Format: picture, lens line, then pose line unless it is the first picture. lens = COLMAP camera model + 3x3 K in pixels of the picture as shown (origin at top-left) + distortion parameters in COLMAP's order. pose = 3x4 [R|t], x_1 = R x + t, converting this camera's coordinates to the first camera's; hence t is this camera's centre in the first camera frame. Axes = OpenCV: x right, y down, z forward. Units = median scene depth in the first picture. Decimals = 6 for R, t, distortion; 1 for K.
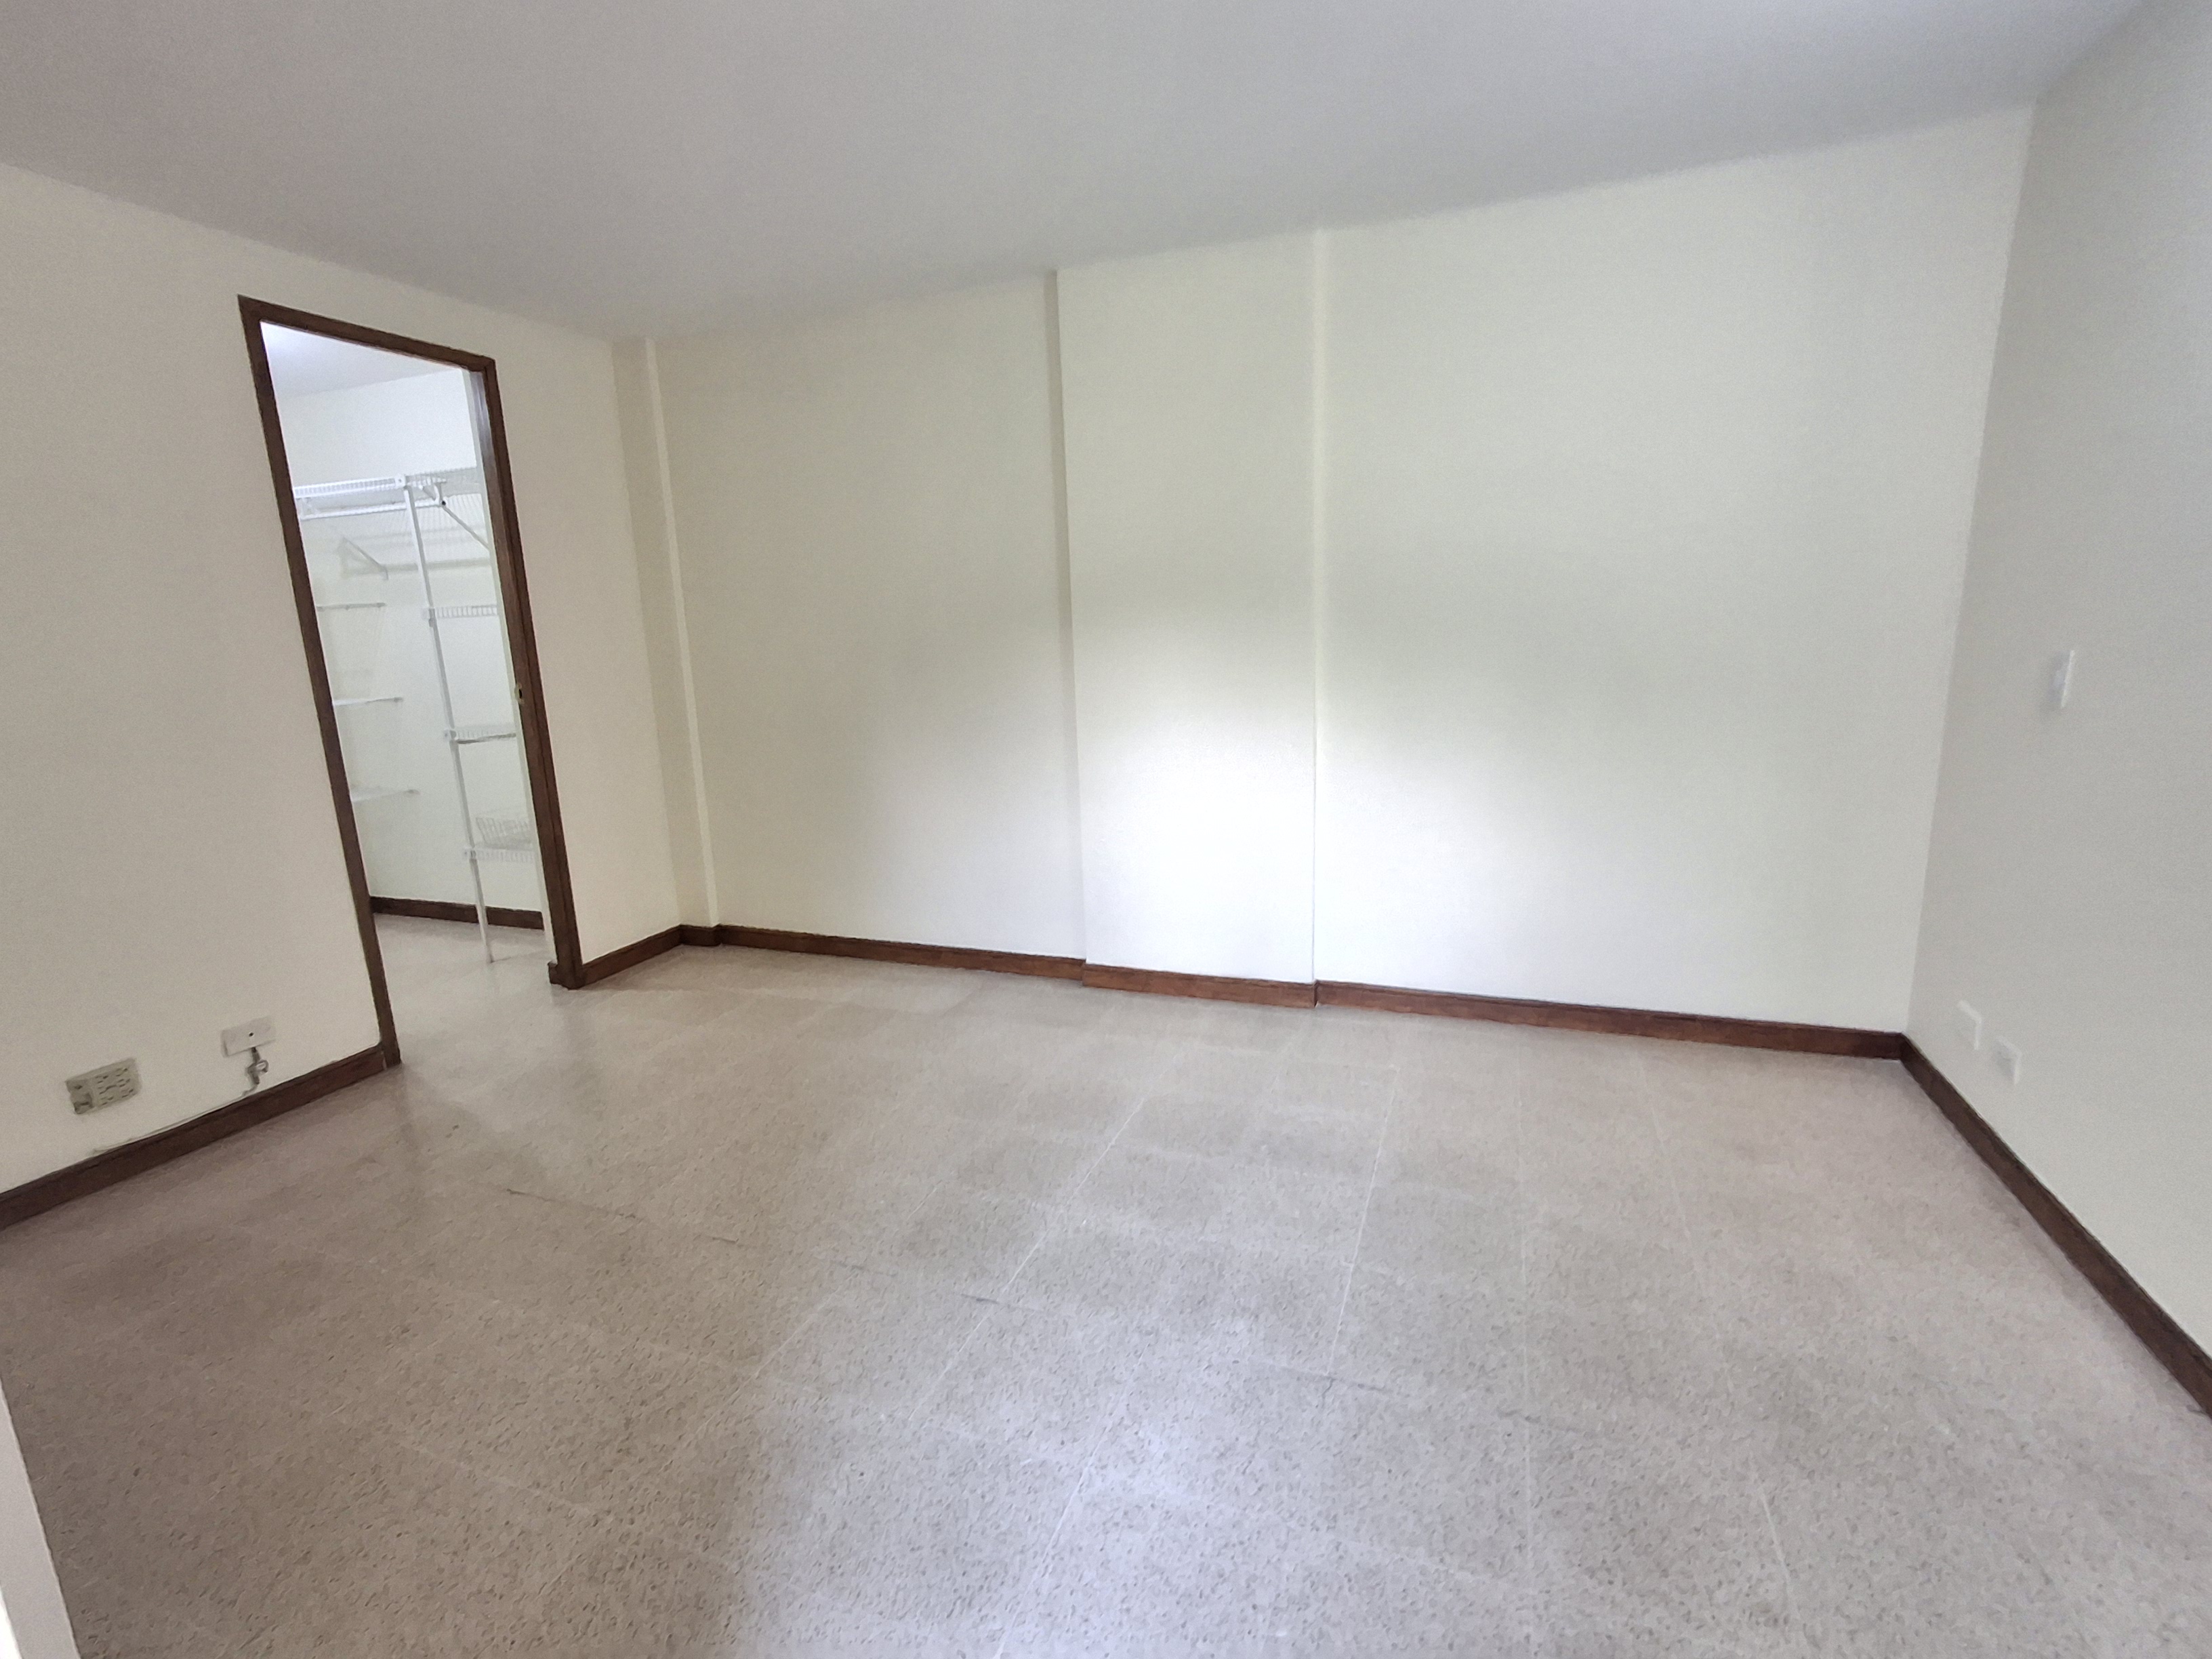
lens RADIAL K [[1029.3, 0, 1105.4], [0, 1029.3, 839.1], [0, 0, 1]] dist [0.001064, 0.000153]
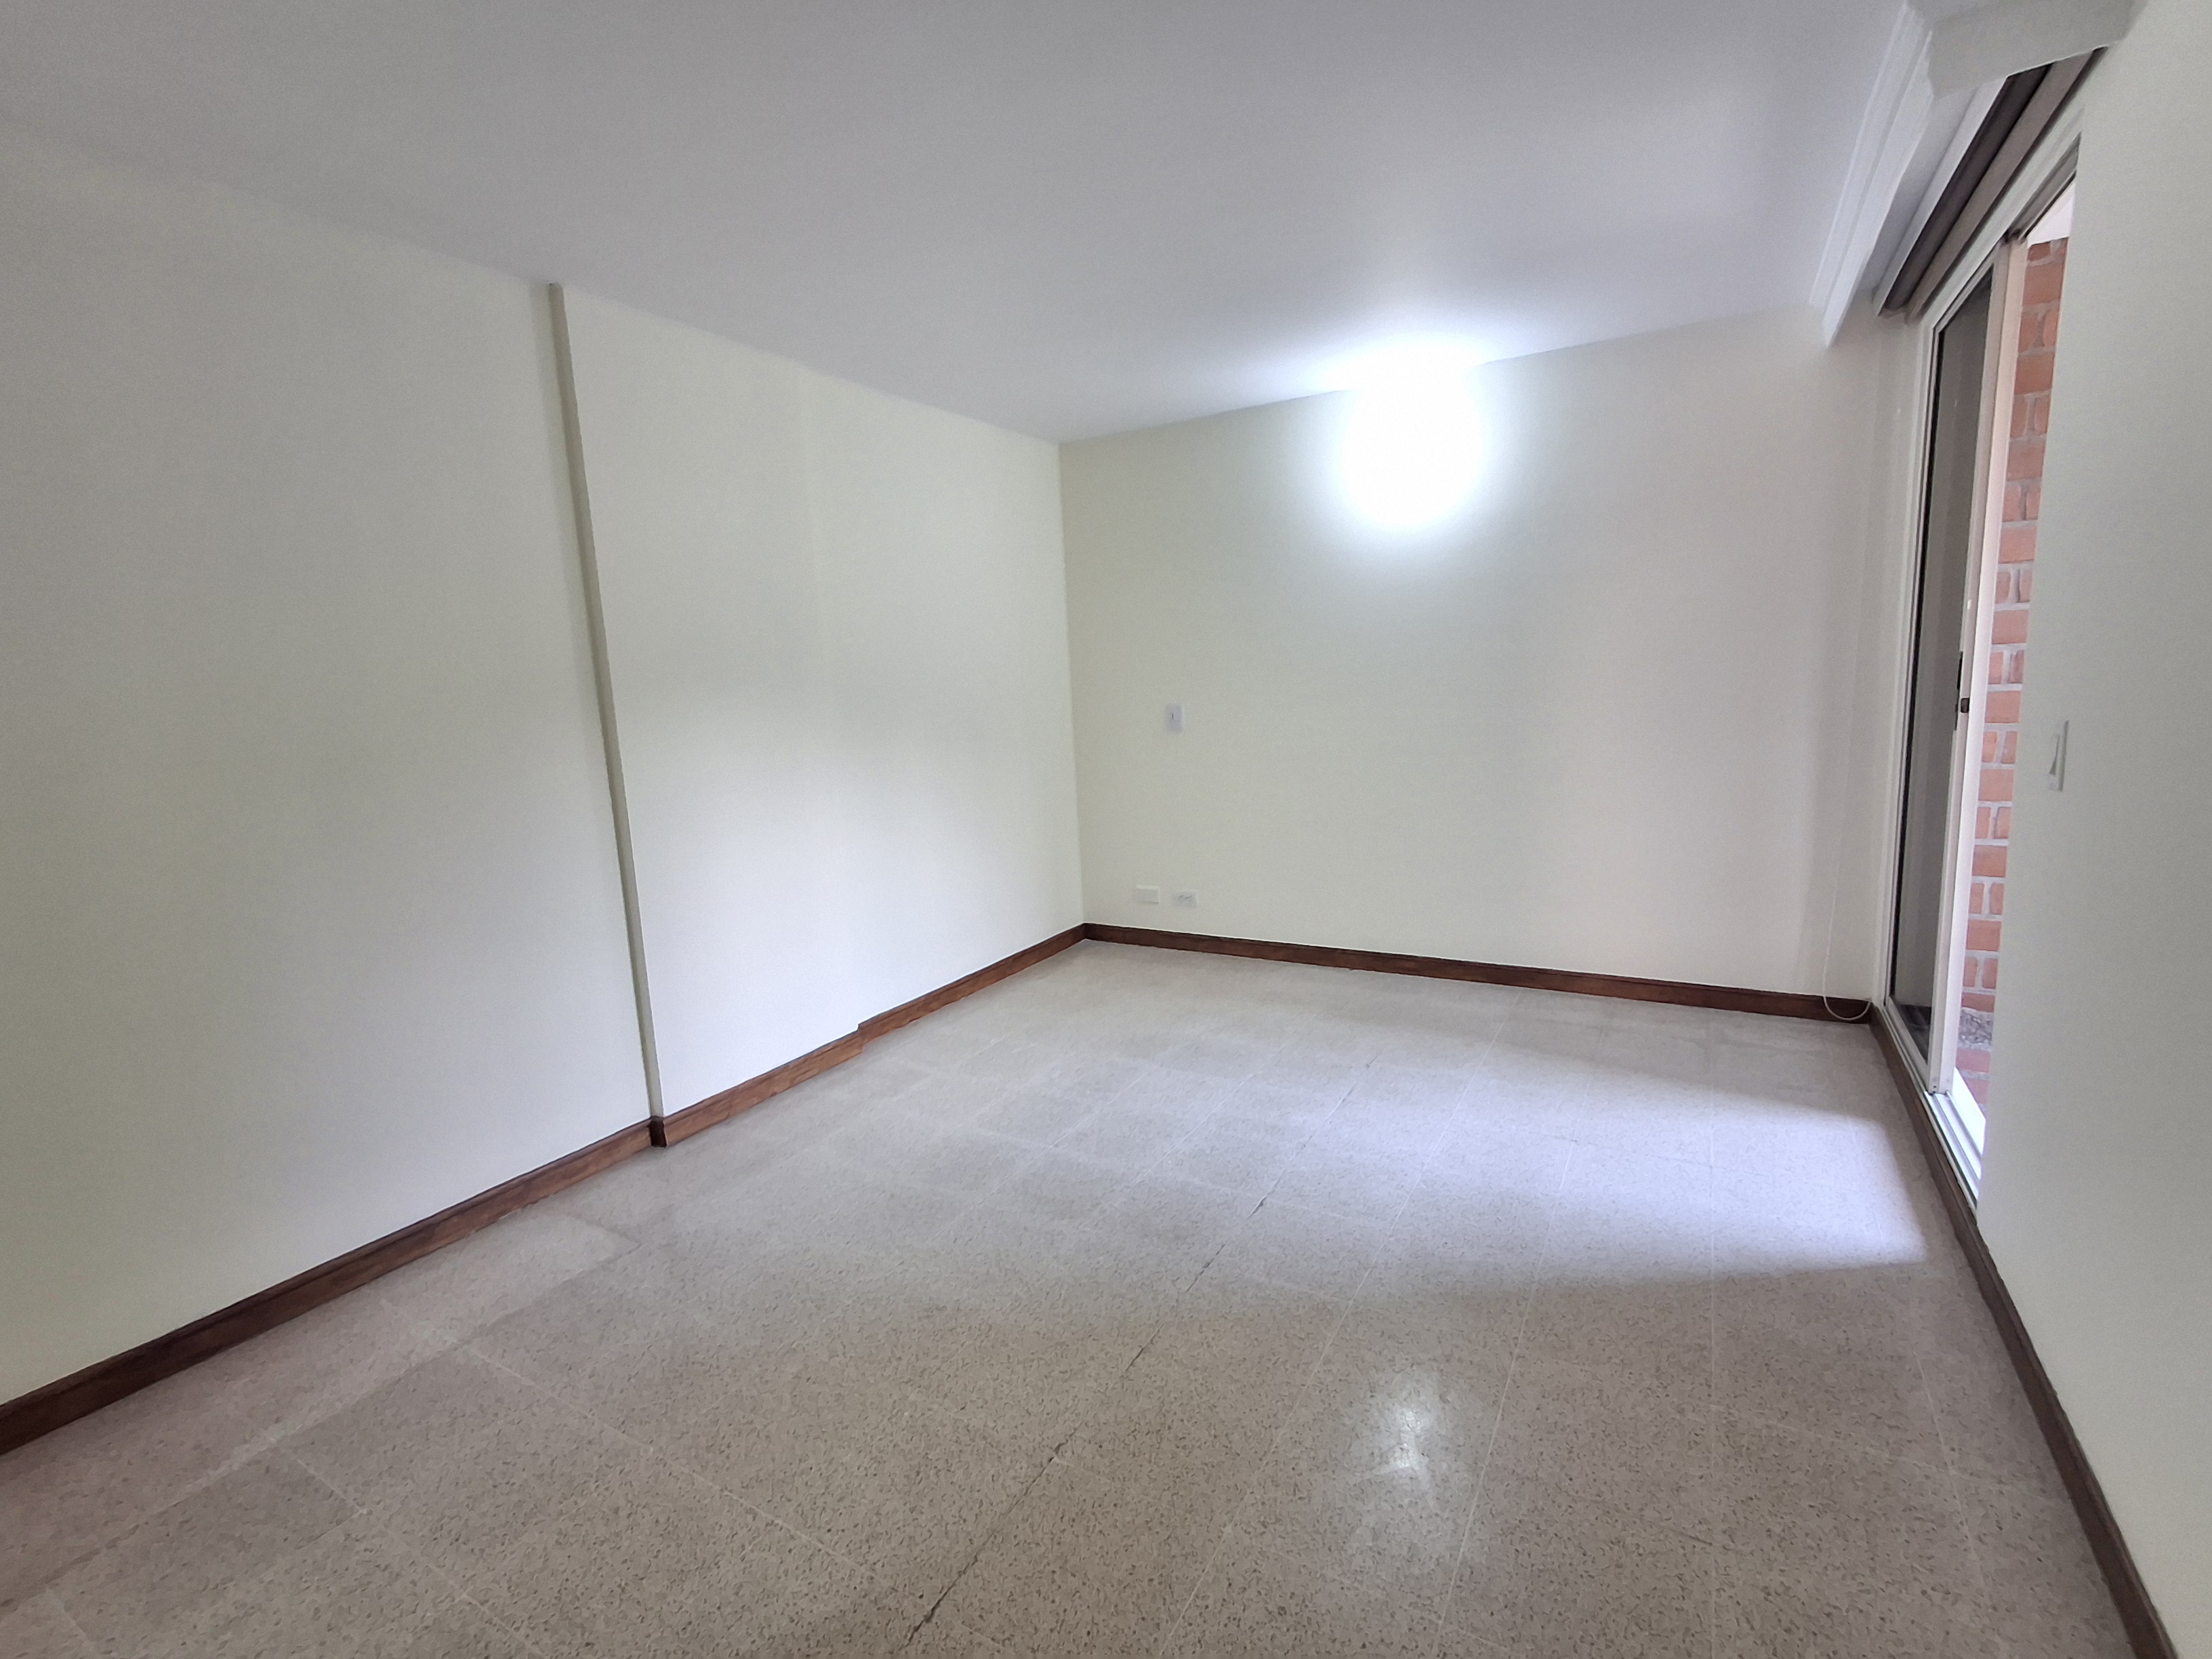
lens RADIAL K [[1020.6, 0, 1082.7], [0, 1020.6, 819.9], [0, 0, 1]] dist [-0.014980, 0.014726]
pose [[0.183482, -0.114827, 0.976293, -0.961178], [0.251854, 0.965497, 0.066225, -0.104546], [-0.950213, 0.233732, 0.206071, 0.610935]]
